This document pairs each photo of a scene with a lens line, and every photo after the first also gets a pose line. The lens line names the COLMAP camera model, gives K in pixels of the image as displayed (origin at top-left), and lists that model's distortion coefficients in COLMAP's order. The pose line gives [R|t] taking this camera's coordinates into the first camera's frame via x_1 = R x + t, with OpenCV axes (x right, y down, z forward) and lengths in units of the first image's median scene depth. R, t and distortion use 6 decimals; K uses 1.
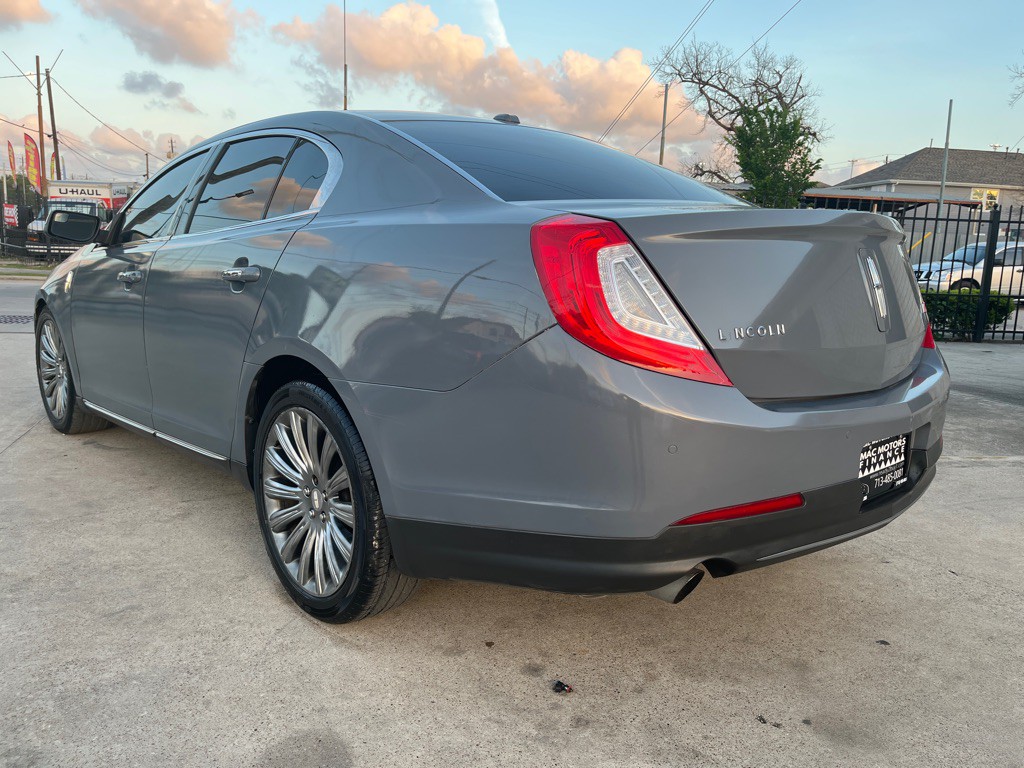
lens RADIAL K [[776.3, 0, 515.6], [0, 776.3, 383.4], [0, 0, 1]] dist [0.073674, -0.111132]
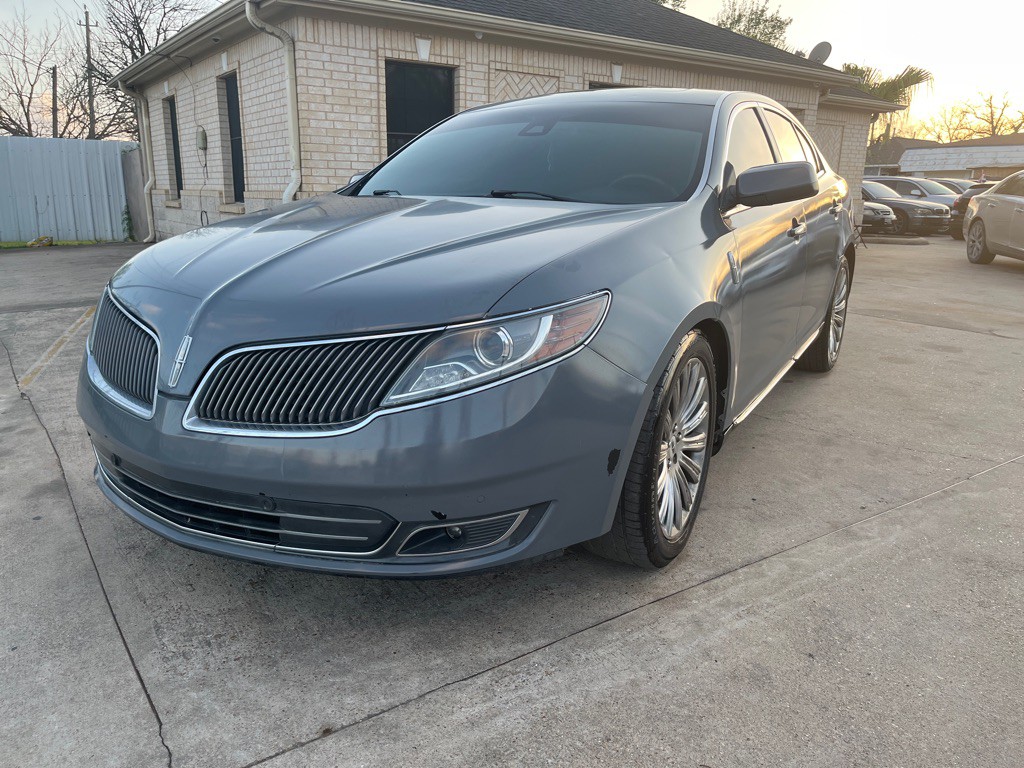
lens RADIAL K [[776.3, 0, 509.3], [0, 776.3, 385.6], [0, 0, 1]] dist [0.073674, -0.111132]
pose [[-0.288102, -0.274229, 0.917494, -1.992032], [0.155402, 0.932029, 0.327371, -0.491720], [-0.944906, 0.236897, -0.225904, 2.348804]]
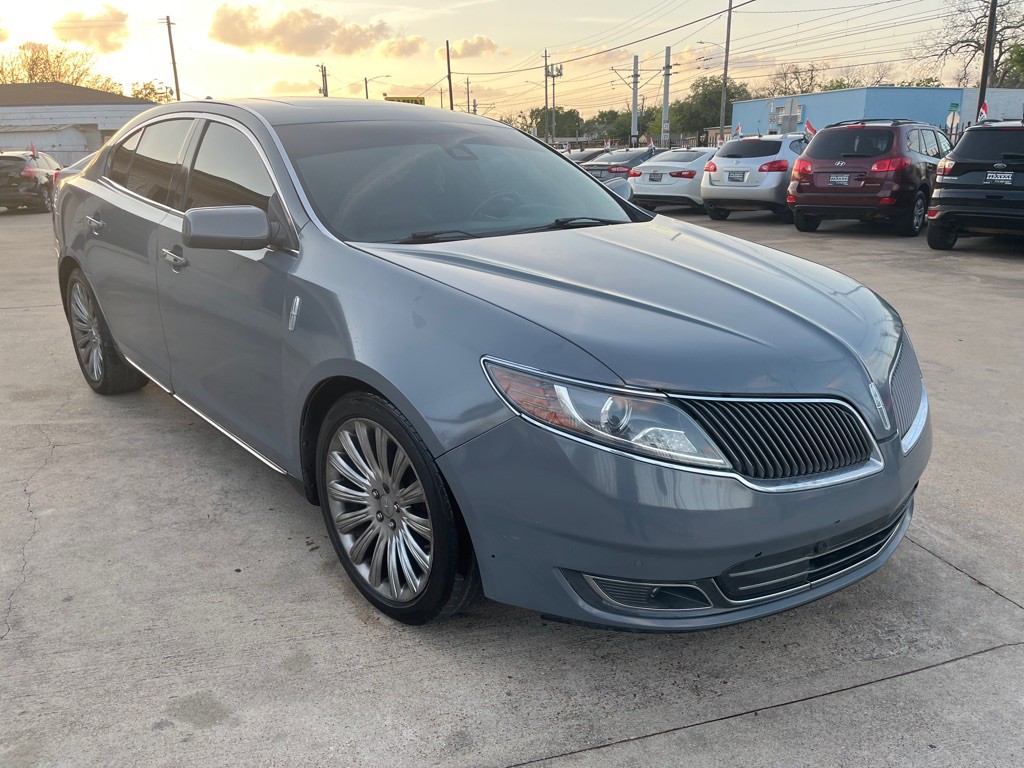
lens RADIAL K [[776.3, 0, 513.9], [0, 776.3, 387.4], [0, 0, 1]] dist [0.073674, -0.111132]
pose [[-0.999650, -0.026284, -0.003099, -0.679206], [-0.024706, 0.884753, 0.465405, -0.730274], [-0.009491, 0.465319, -0.885092, 3.290437]]
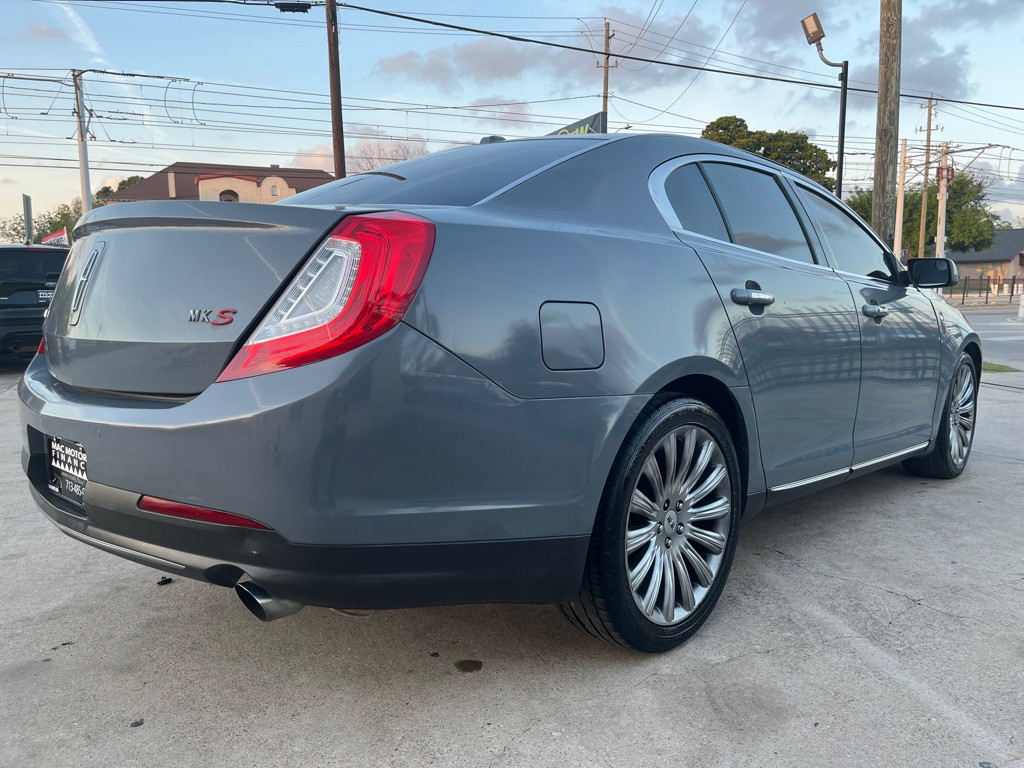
lens RADIAL K [[776.3, 0, 515.1], [0, 776.3, 389.0], [0, 0, 1]] dist [0.073674, -0.111132]
pose [[0.078672, 0.096608, -0.992208, 1.263355], [-0.175578, 0.981078, 0.081603, -0.143852], [0.981317, 0.167790, 0.094146, 1.240447]]
